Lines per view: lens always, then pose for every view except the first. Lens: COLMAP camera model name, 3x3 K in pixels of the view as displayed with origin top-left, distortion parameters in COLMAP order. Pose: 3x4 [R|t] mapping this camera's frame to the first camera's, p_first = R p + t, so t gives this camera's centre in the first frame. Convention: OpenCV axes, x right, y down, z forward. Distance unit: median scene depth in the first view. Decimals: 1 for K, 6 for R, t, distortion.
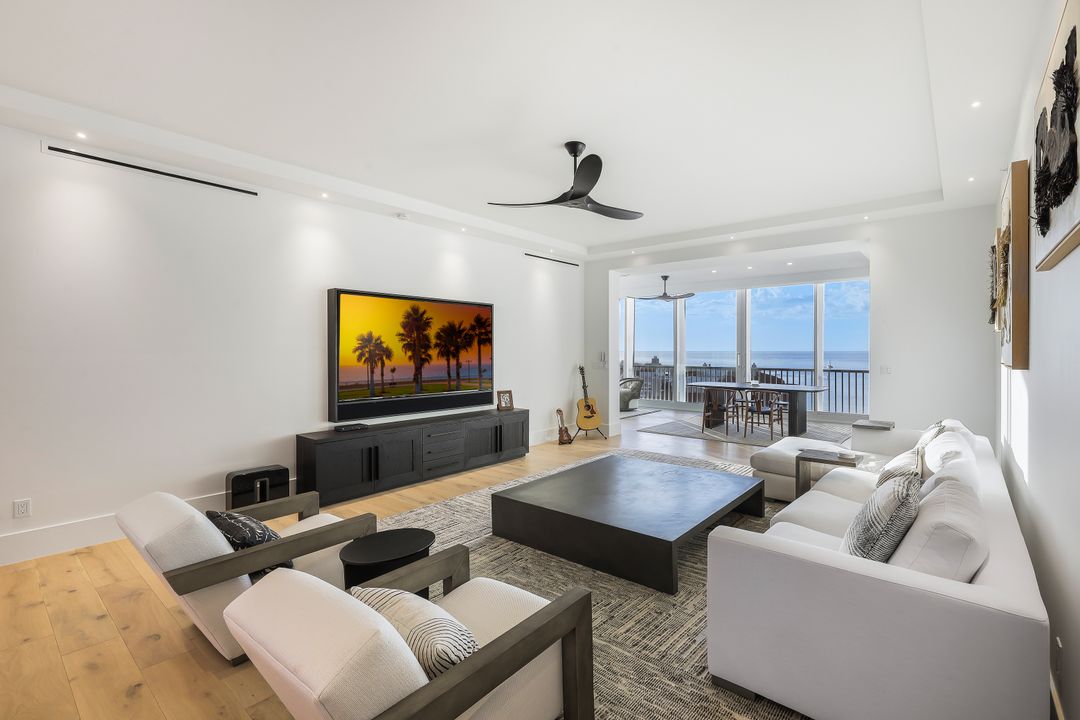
lens RADIAL K [[416.8, 0, 541.7], [0, 416.8, 354.8], [0, 0, 1]] dist [0.046076, 0.000043]
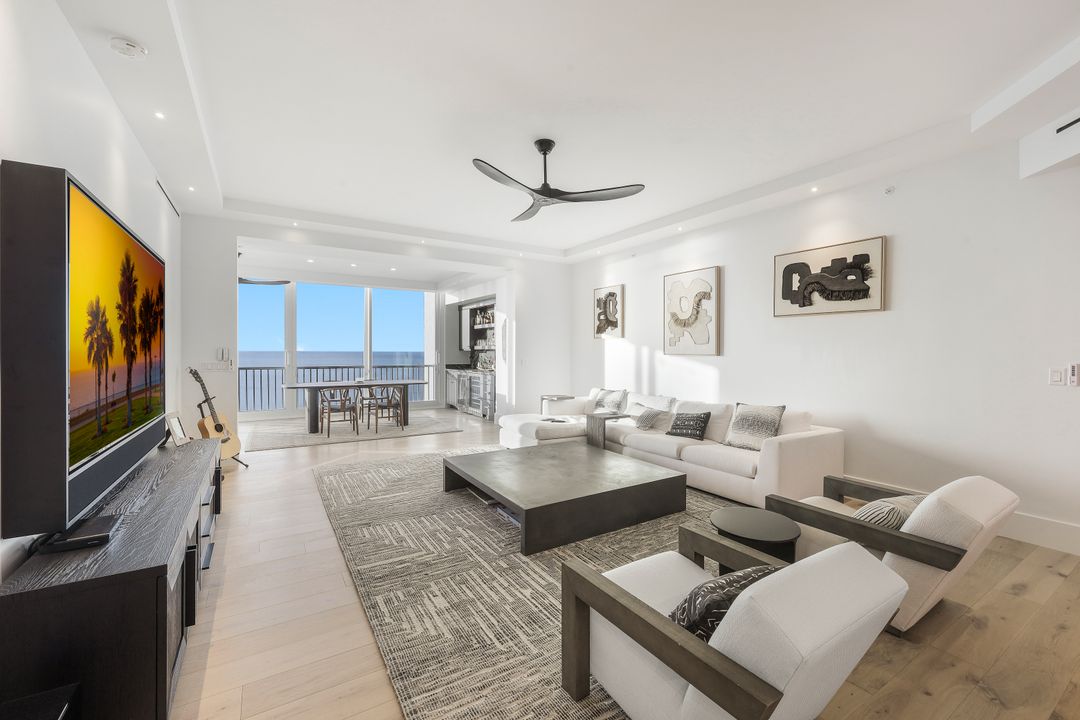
lens RADIAL K [[439.2, 0, 541.6], [0, 439.2, 354.0], [0, 0, 1]] dist [0.003191, 0.000264]
pose [[0.381333, -0.003777, 0.924430, -0.463493], [-0.000554, 0.999991, 0.004314, 0.001379], [-0.924438, -0.002158, 0.381327, 0.304020]]
